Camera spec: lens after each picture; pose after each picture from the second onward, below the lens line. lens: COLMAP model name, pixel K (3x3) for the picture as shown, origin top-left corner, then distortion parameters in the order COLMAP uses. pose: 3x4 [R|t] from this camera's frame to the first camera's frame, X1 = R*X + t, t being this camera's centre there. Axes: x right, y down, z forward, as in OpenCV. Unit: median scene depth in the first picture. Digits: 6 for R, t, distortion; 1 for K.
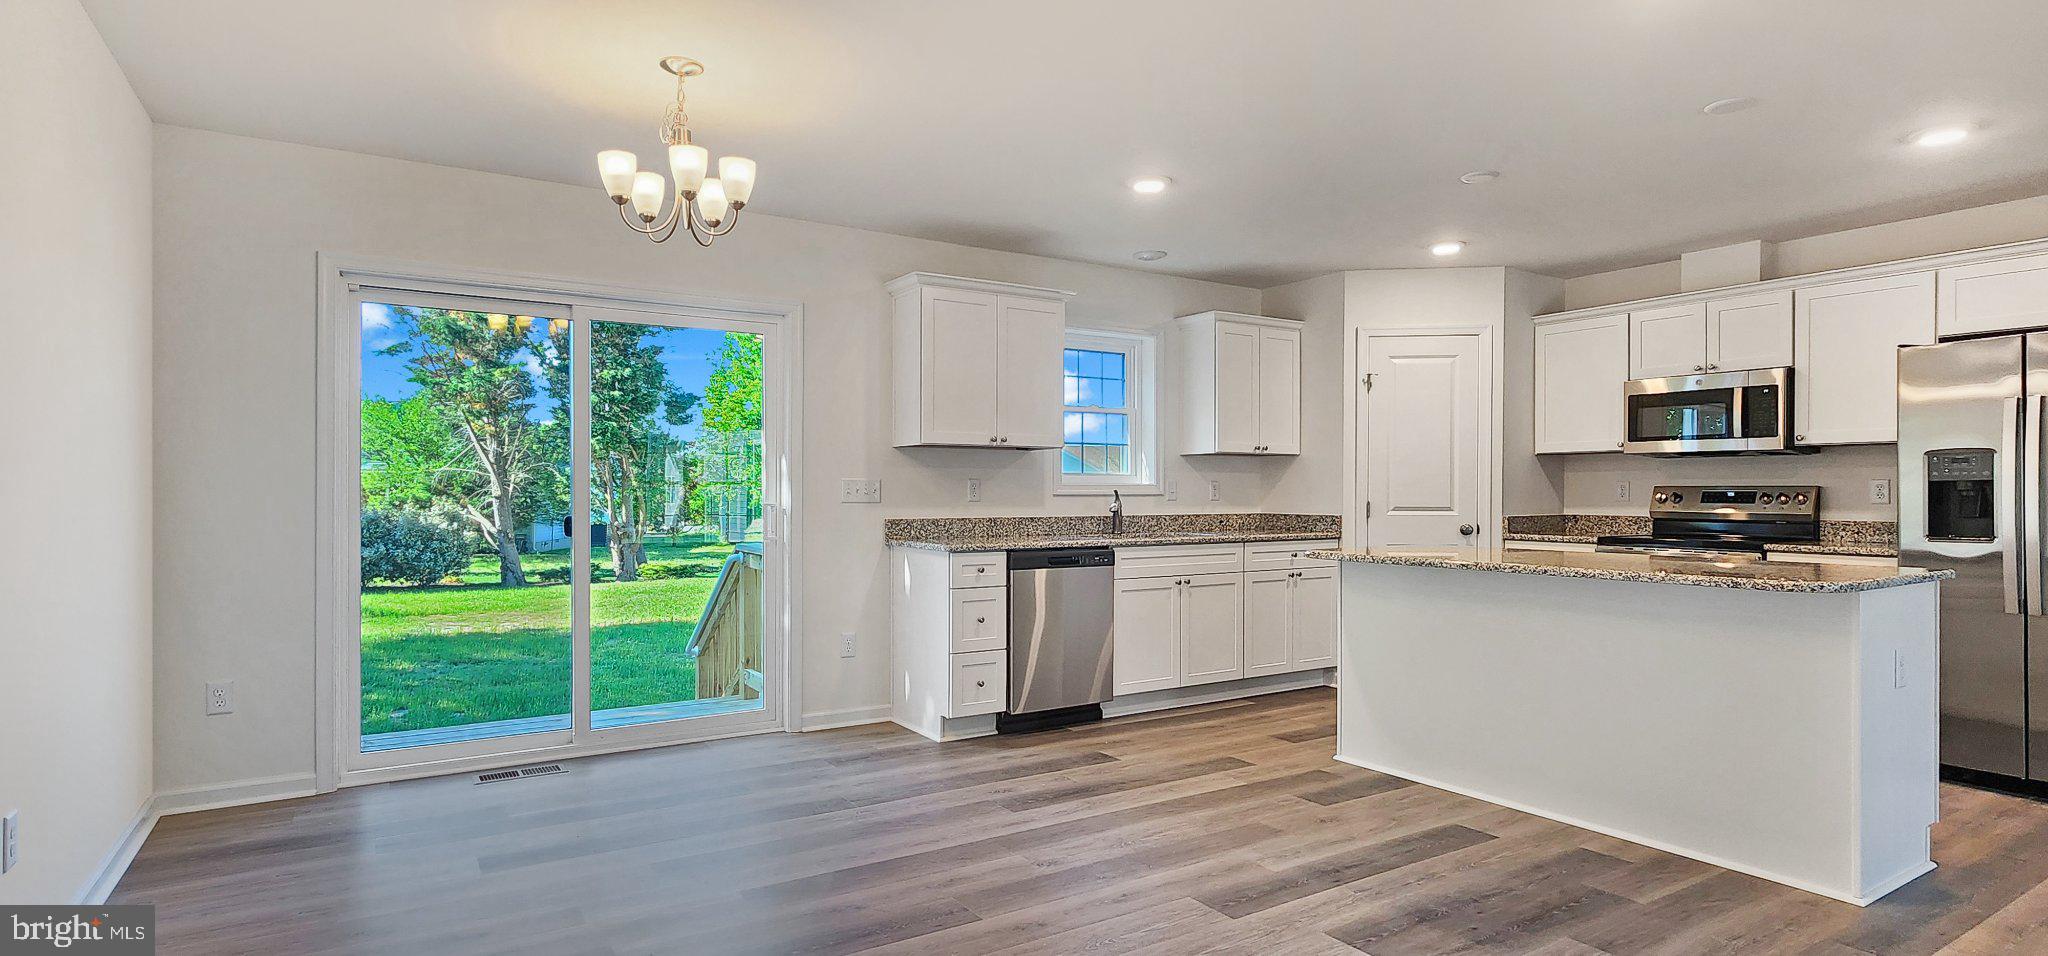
lens RADIAL K [[1010.4, 0, 1018.3], [0, 1010.4, 489.4], [0, 0, 1]] dist [-0.002887, -0.000828]
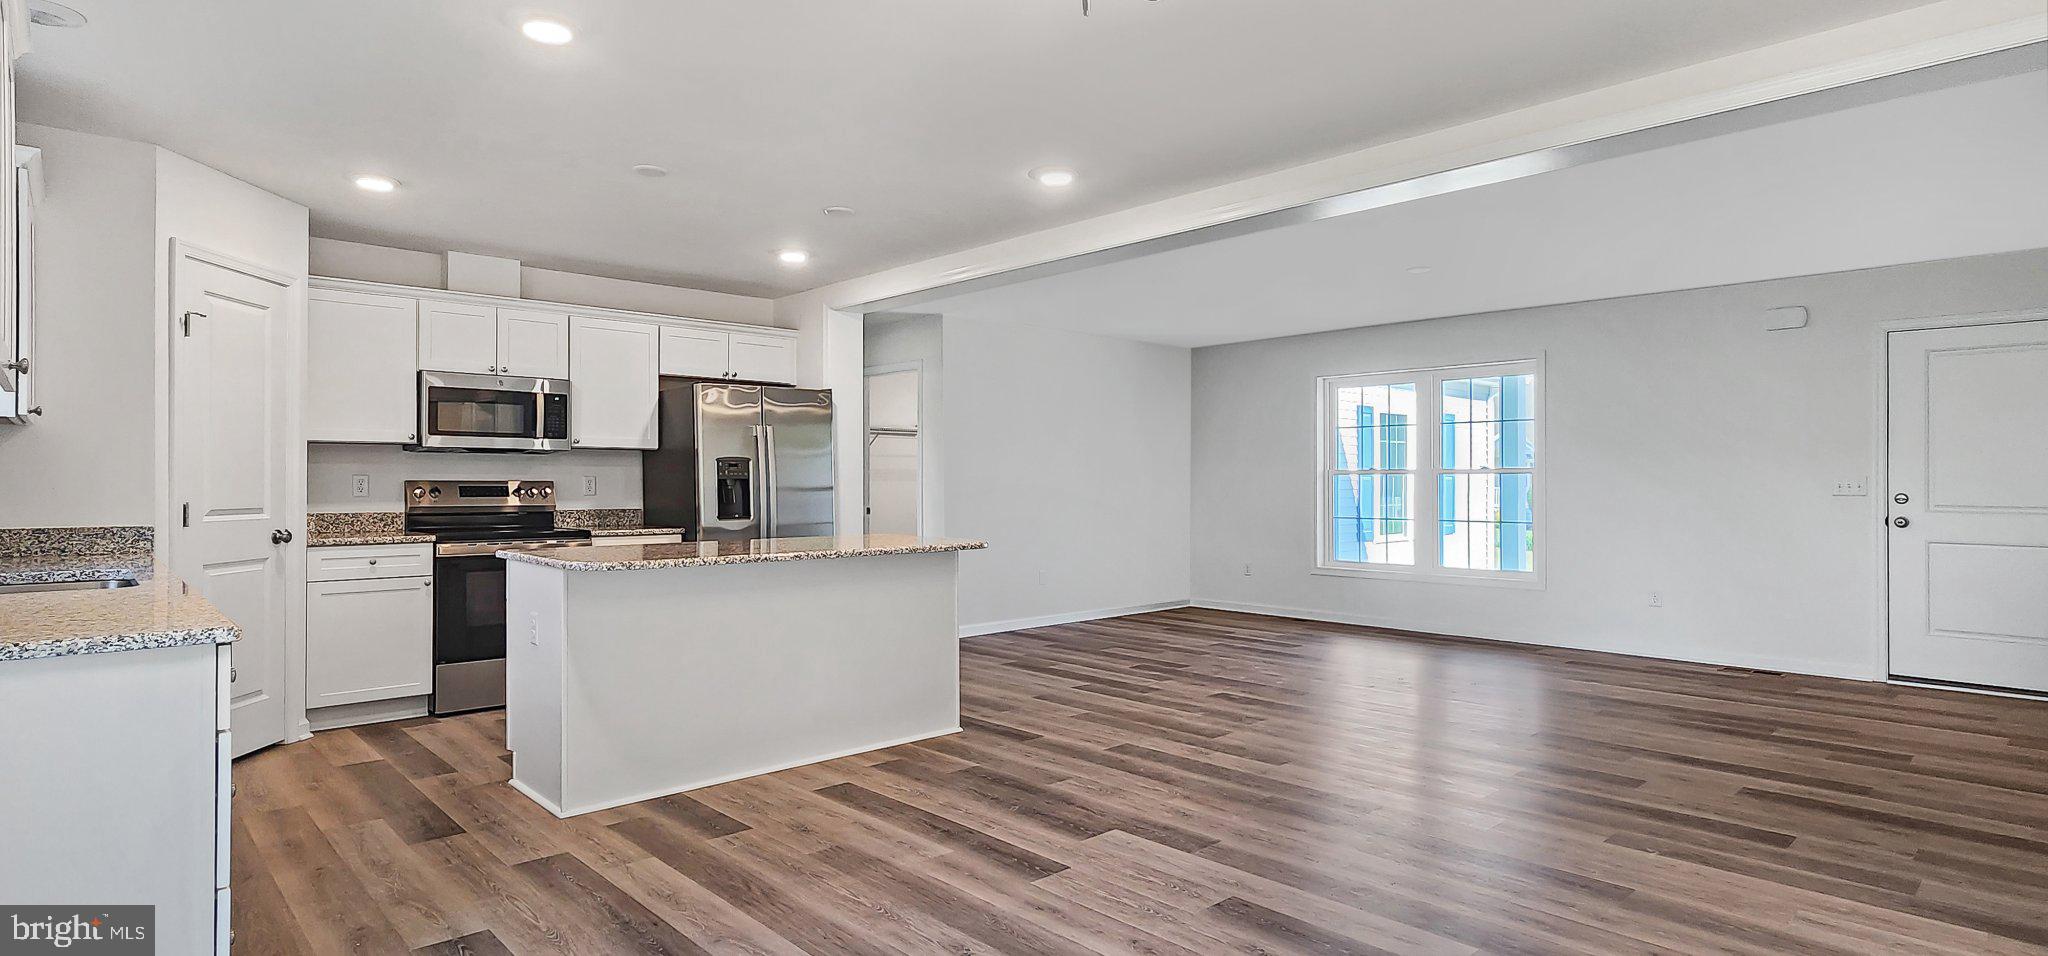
lens RADIAL K [[1030.1, 0, 1009.5], [0, 1030.1, 460.2], [0, 0, 1]] dist [-0.003318, 0.000678]
pose [[-0.186640, 0.020446, 0.982216, -0.453799], [-0.002566, 0.999770, -0.021299, -0.003393], [-0.982425, -0.006496, -0.186545, 0.635087]]
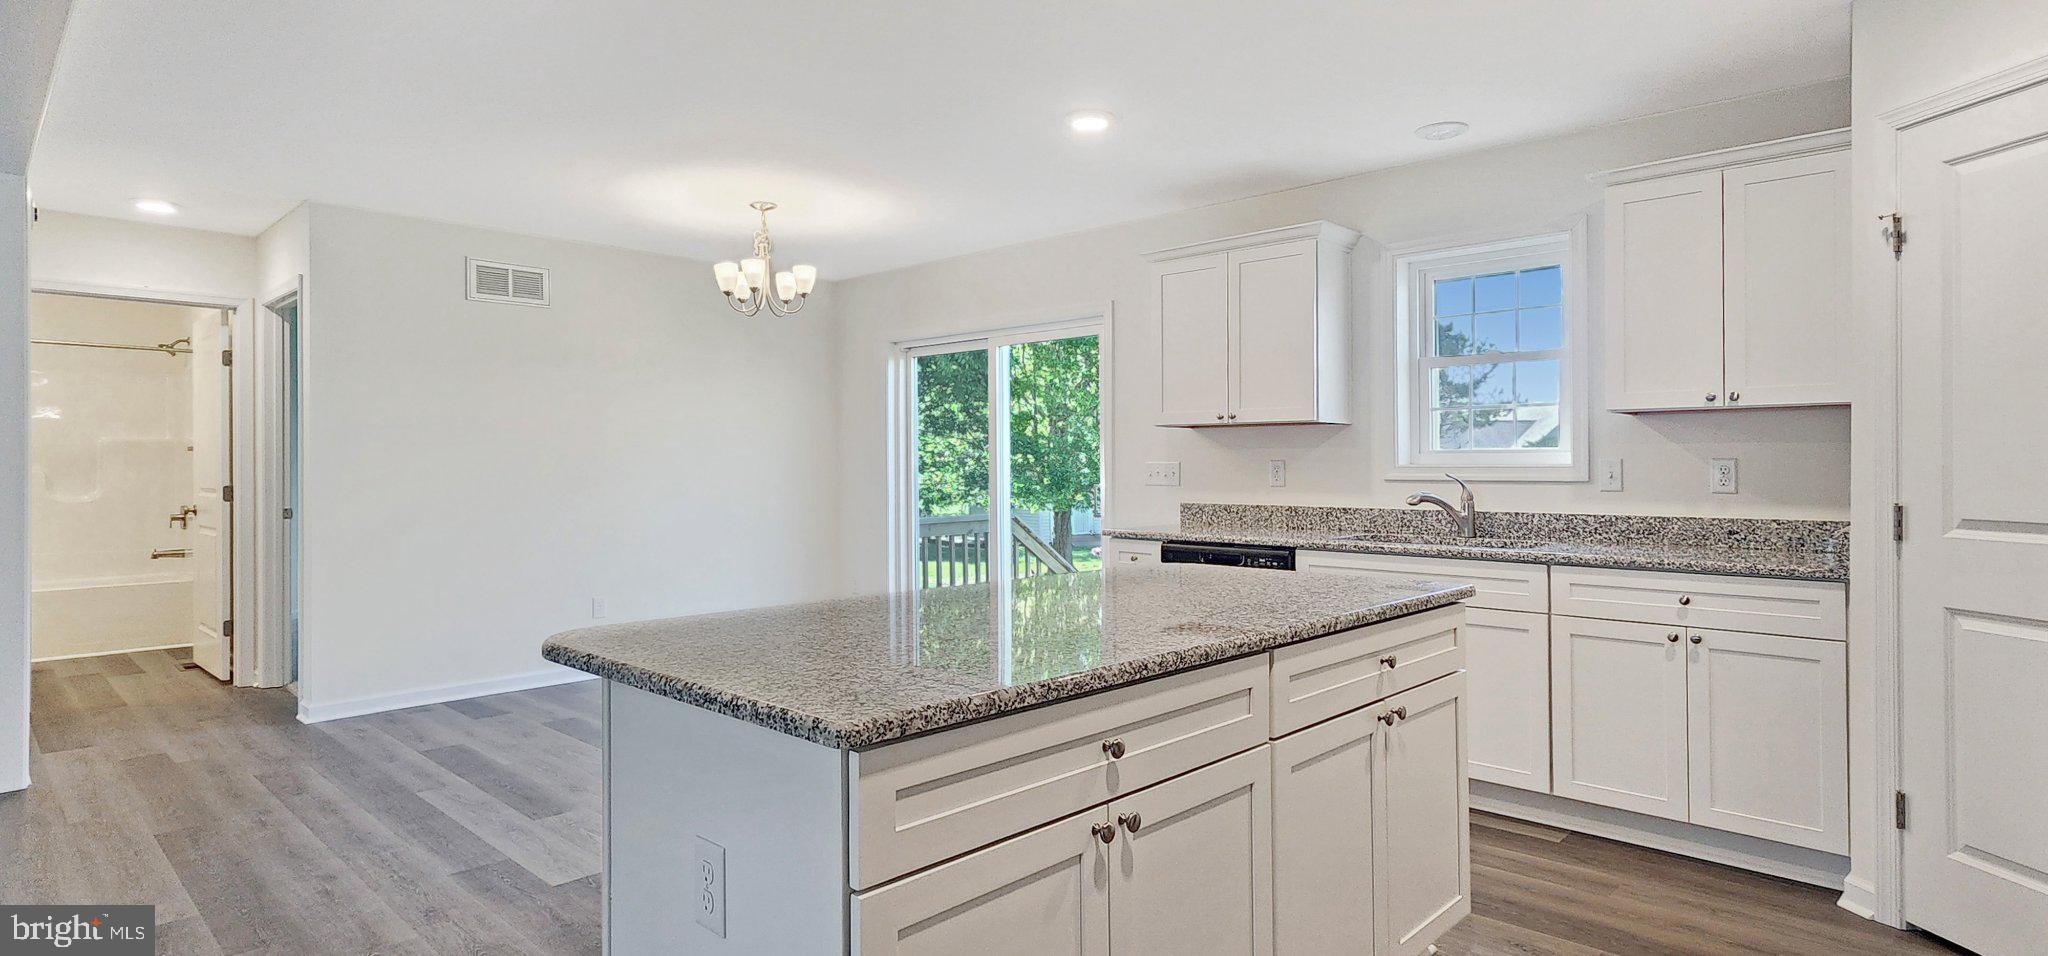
lens RADIAL K [[1030.1, 0, 1009.5], [0, 1030.1, 460.2], [0, 0, 1]] dist [-0.003318, 0.000678]
pose [[0.237667, -0.006182, -0.971327, 0.739208], [0.003054, 0.999980, -0.005617, -0.006165], [0.971342, -0.001631, 0.237681, 0.554141]]
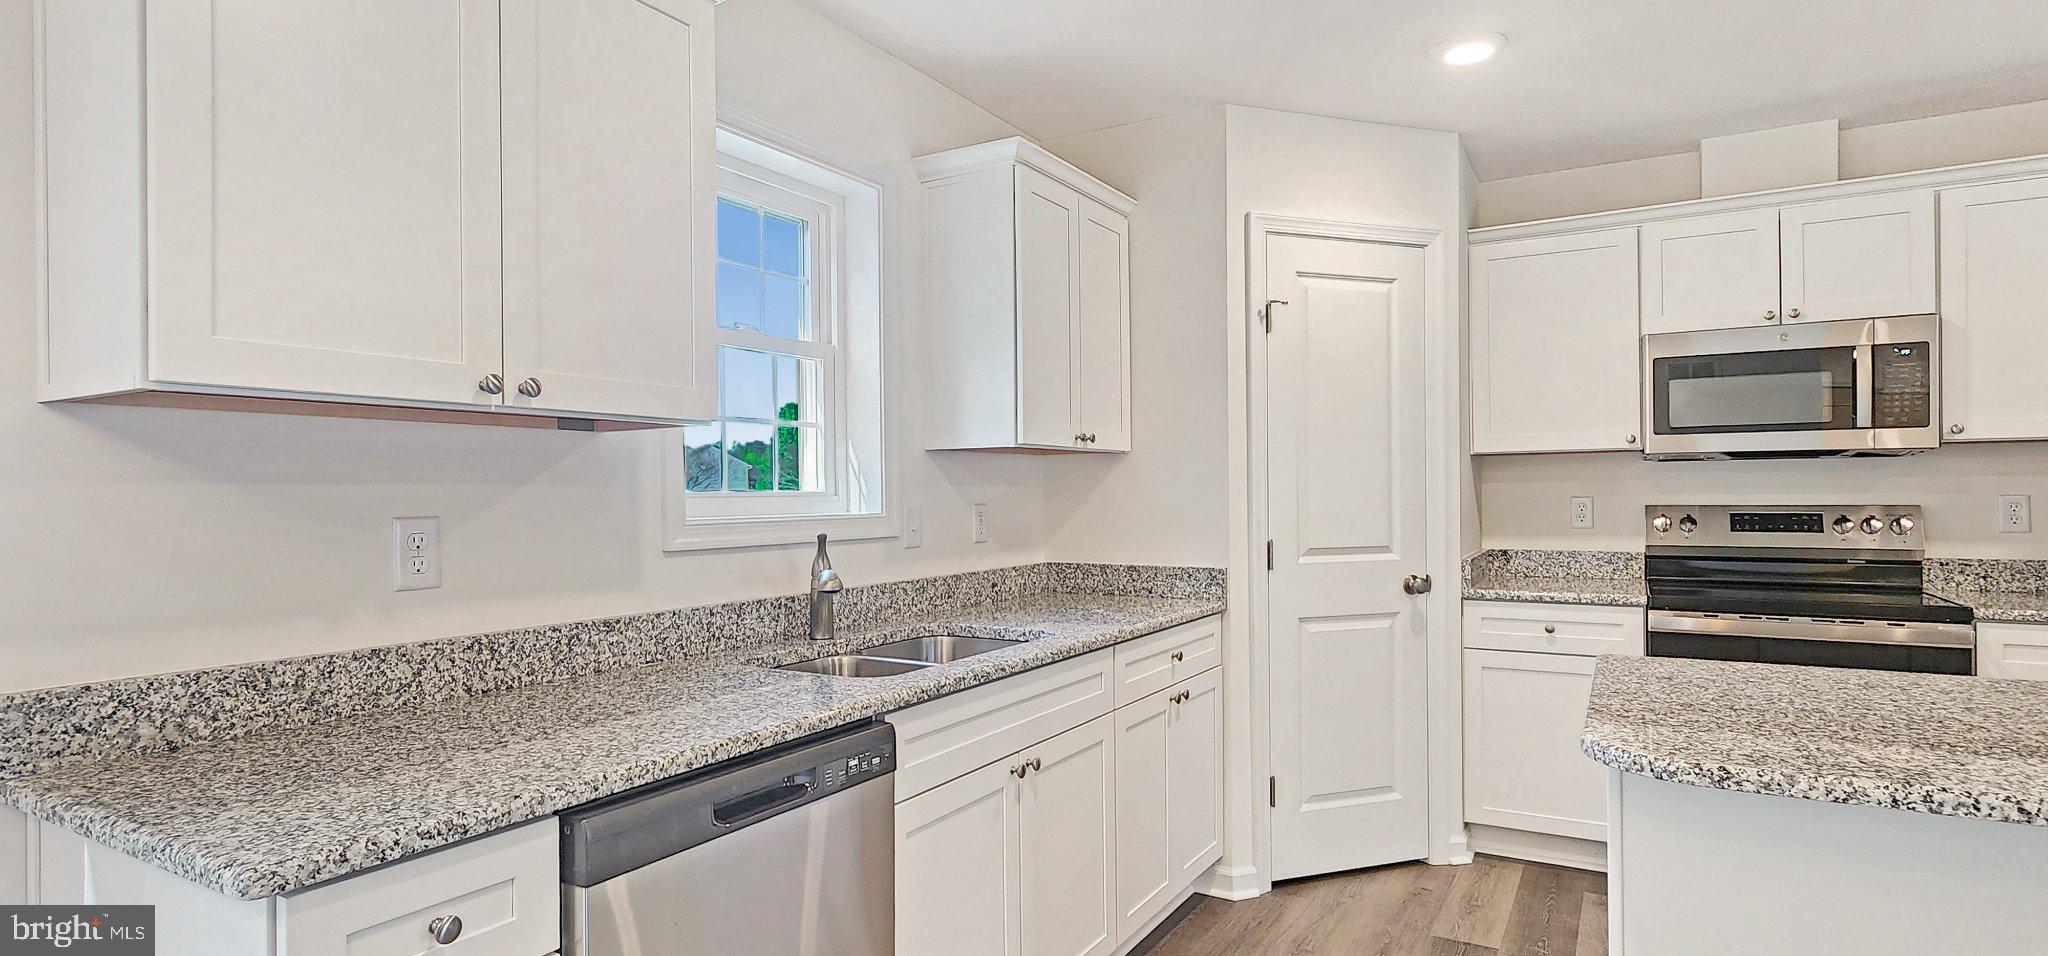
lens RADIAL K [[1034.1, 0, 1020.6], [0, 1034.1, 492.7], [0, 0, 1]] dist [0.000637, -0.000145]
pose [[0.887997, -0.008865, 0.459763, -0.024431], [0.009621, 0.999953, 0.000698, -0.015796], [-0.459748, 0.003803, 0.888041, 0.615251]]
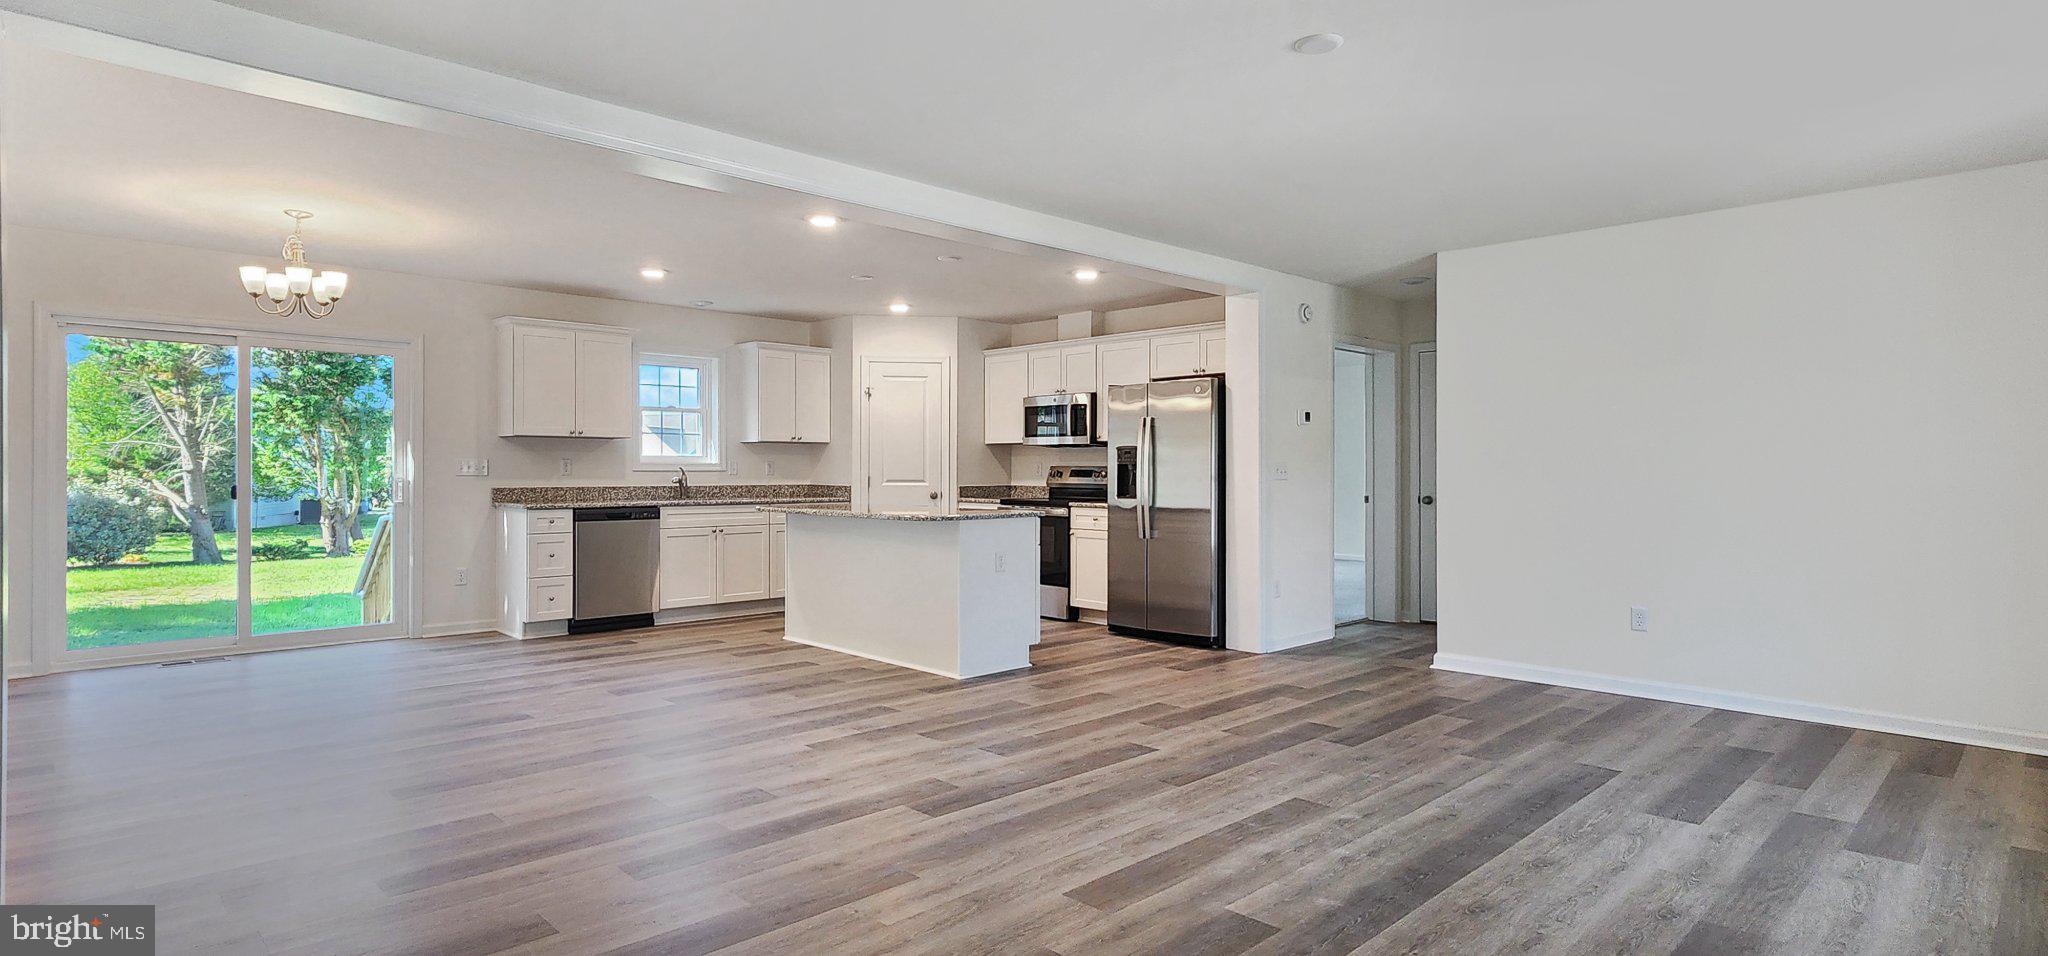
lens RADIAL K [[1020.2, 0, 1015.3], [0, 1020.2, 477.5], [0, 0, 1]] dist [-0.001608, -0.001246]
pose [[0.979400, 0.001770, 0.201924, 0.275132], [-0.004218, 0.999923, 0.011694, -0.004066], [-0.201888, -0.012305, 0.979331, -0.504586]]
